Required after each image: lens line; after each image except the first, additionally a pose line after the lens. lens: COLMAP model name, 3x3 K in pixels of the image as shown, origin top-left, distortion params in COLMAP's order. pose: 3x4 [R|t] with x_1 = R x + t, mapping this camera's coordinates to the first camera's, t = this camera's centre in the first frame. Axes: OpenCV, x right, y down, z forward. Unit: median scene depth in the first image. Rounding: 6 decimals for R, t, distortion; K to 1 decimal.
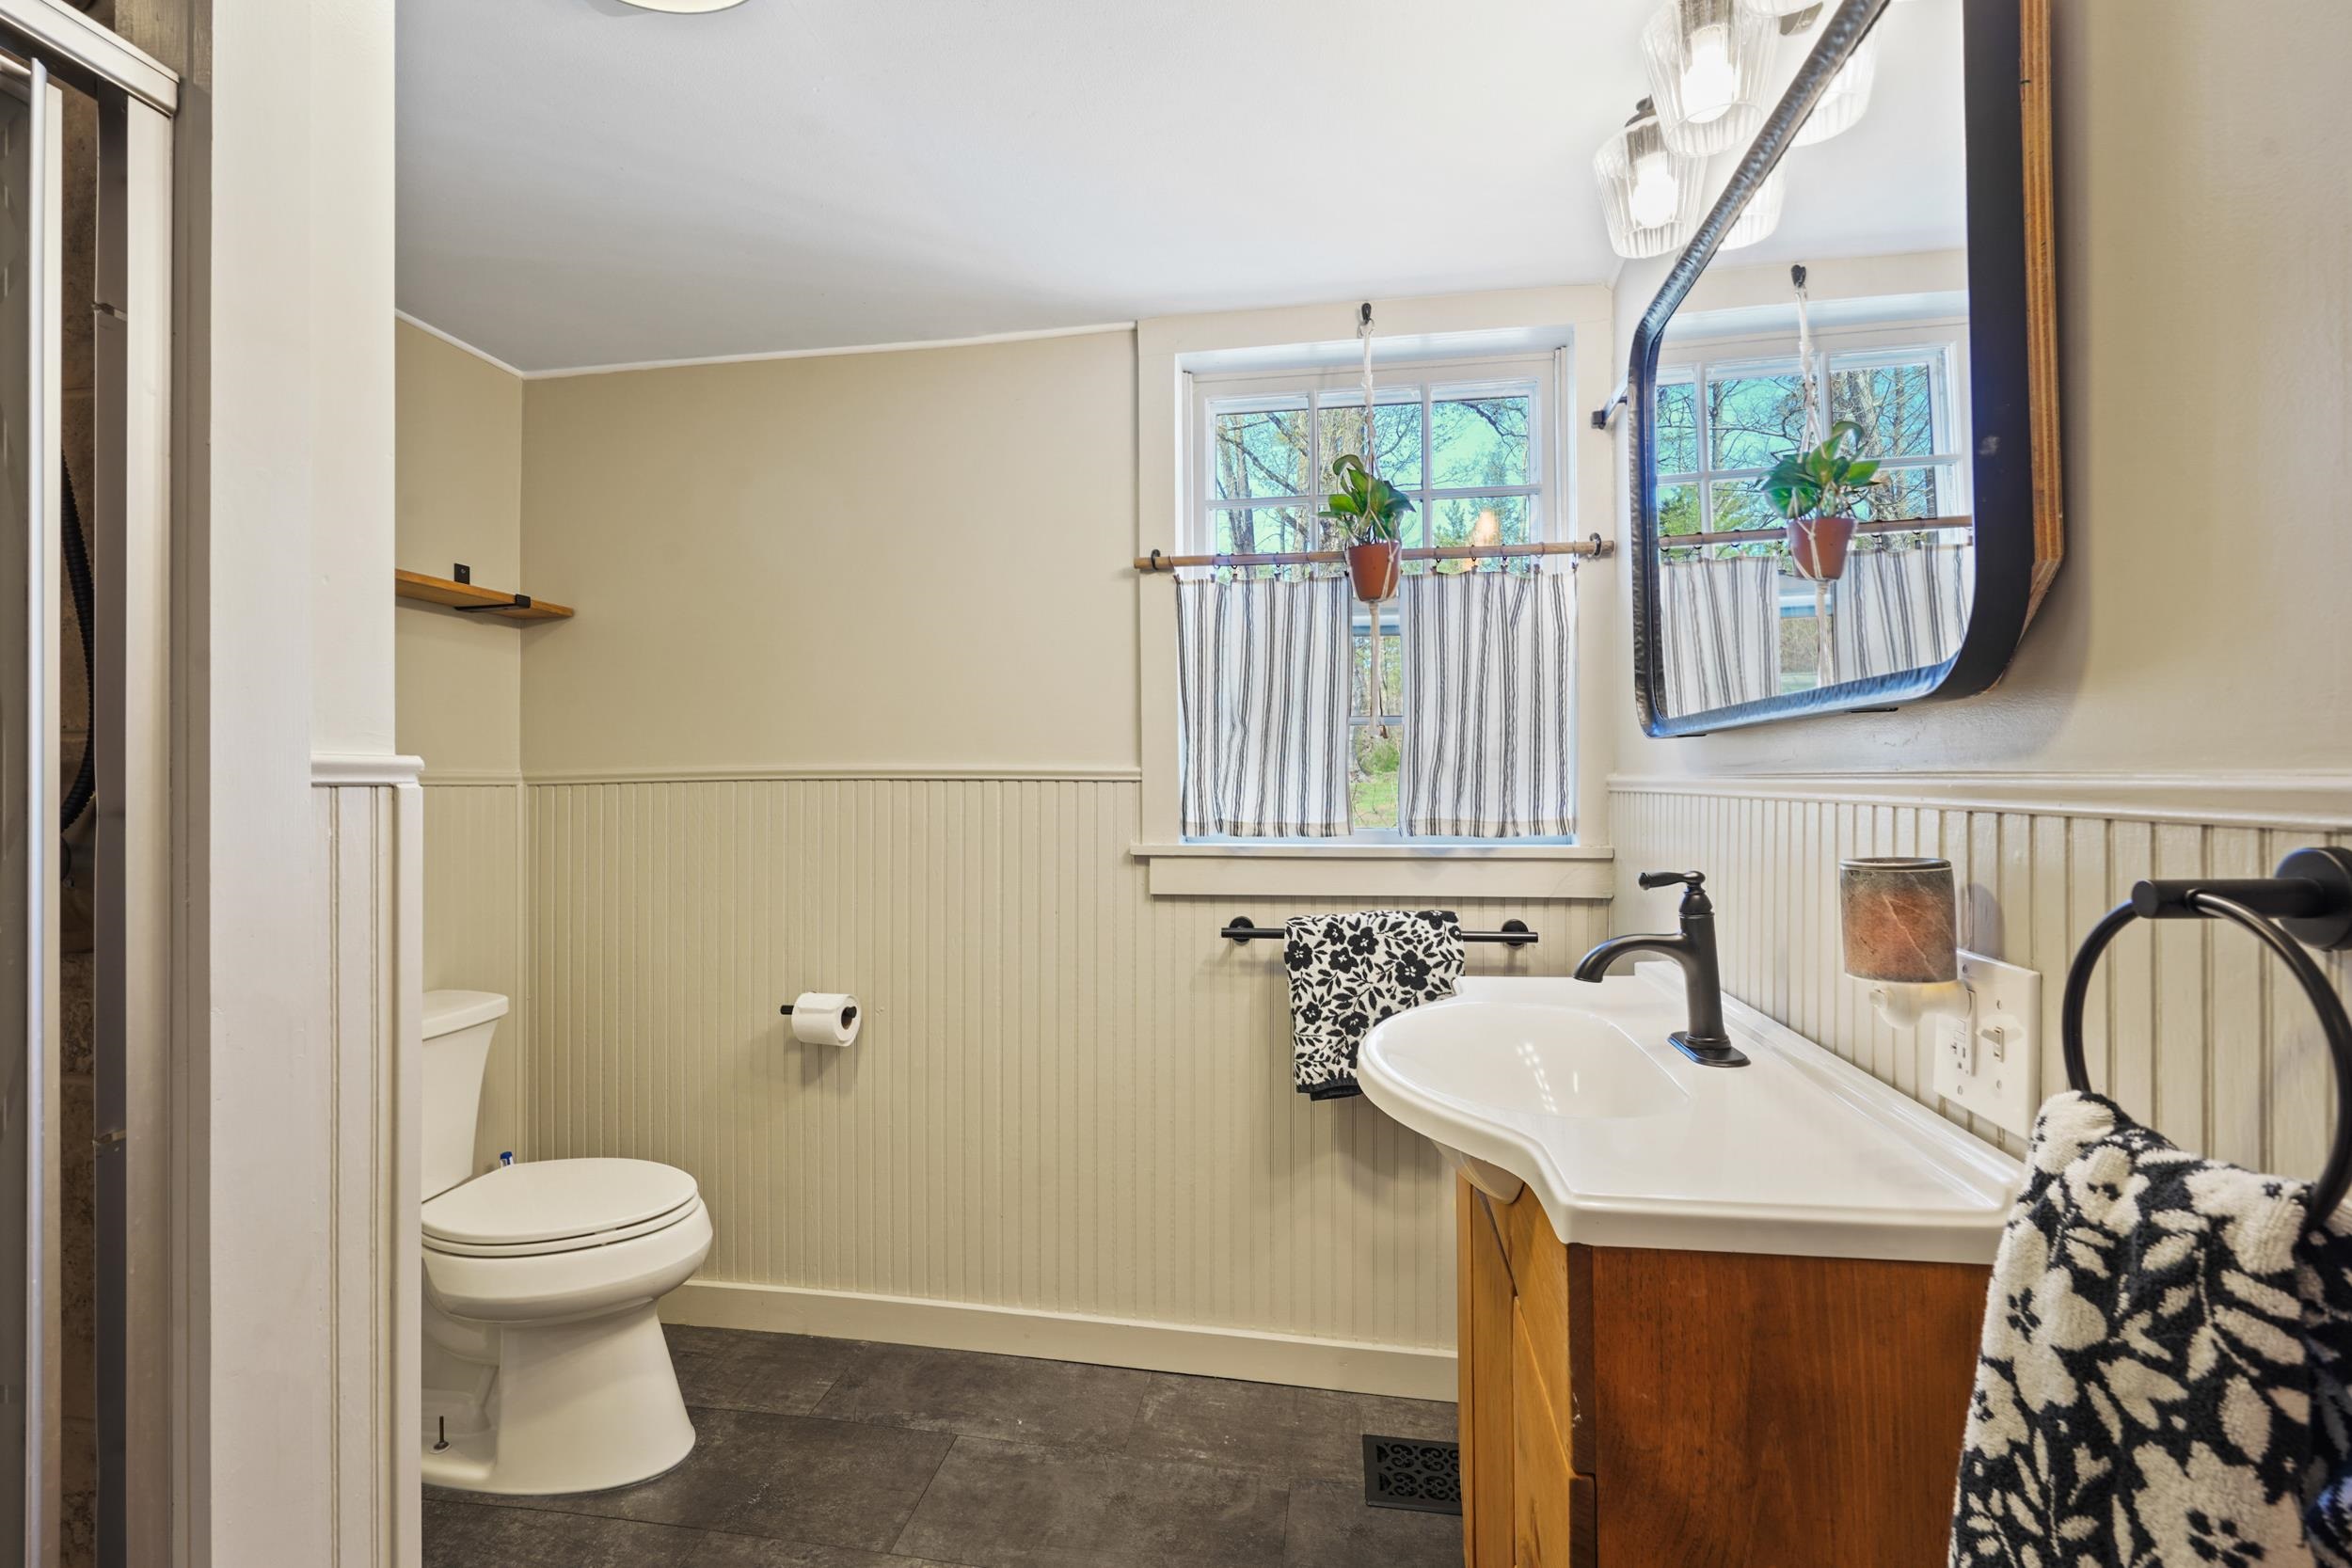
lens RADIAL K [[1102.6, 0, 1174.8], [0, 1102.6, 779.2], [0, 0, 1]] dist [-0.006677, 0.002716]
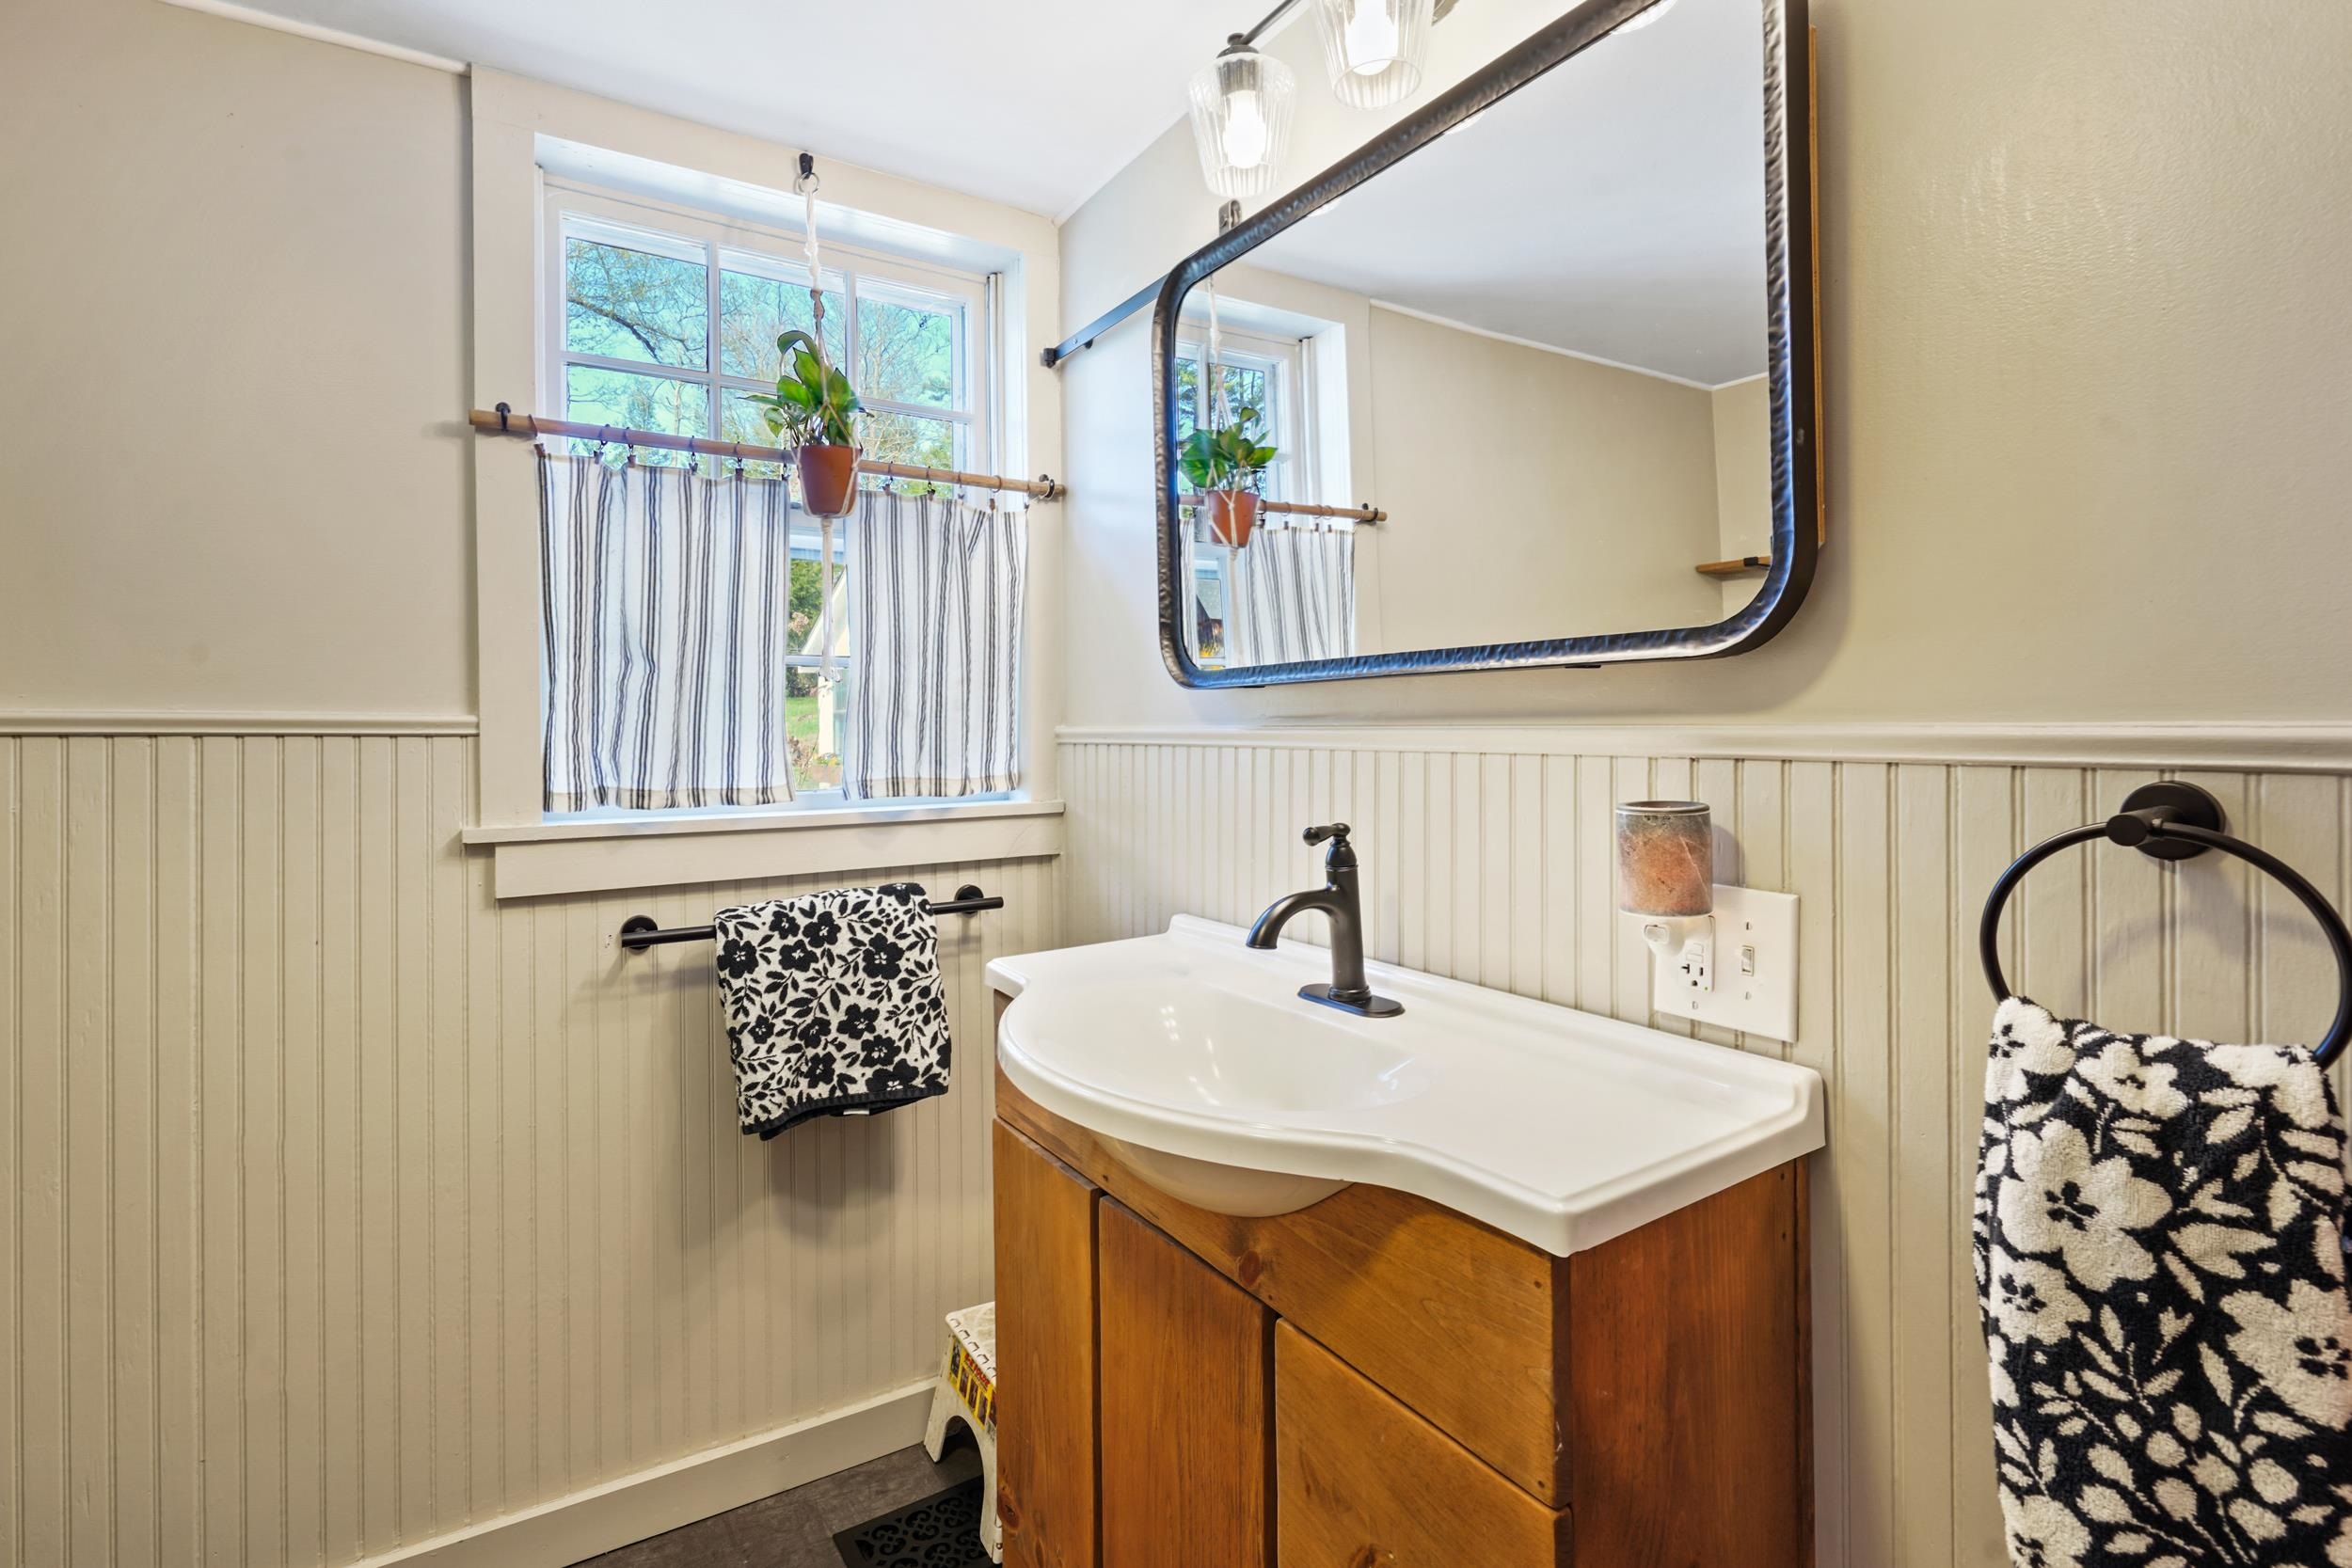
lens RADIAL K [[1102.6, 0, 1182.9], [0, 1102.6, 725.3], [0, 0, 1]] dist [-0.006677, 0.002716]
pose [[0.739567, 0.000307, 0.673083, -0.185601], [0.002891, 0.999989, -0.003632, -0.000995], [-0.673077, 0.004632, 0.739558, 0.219791]]
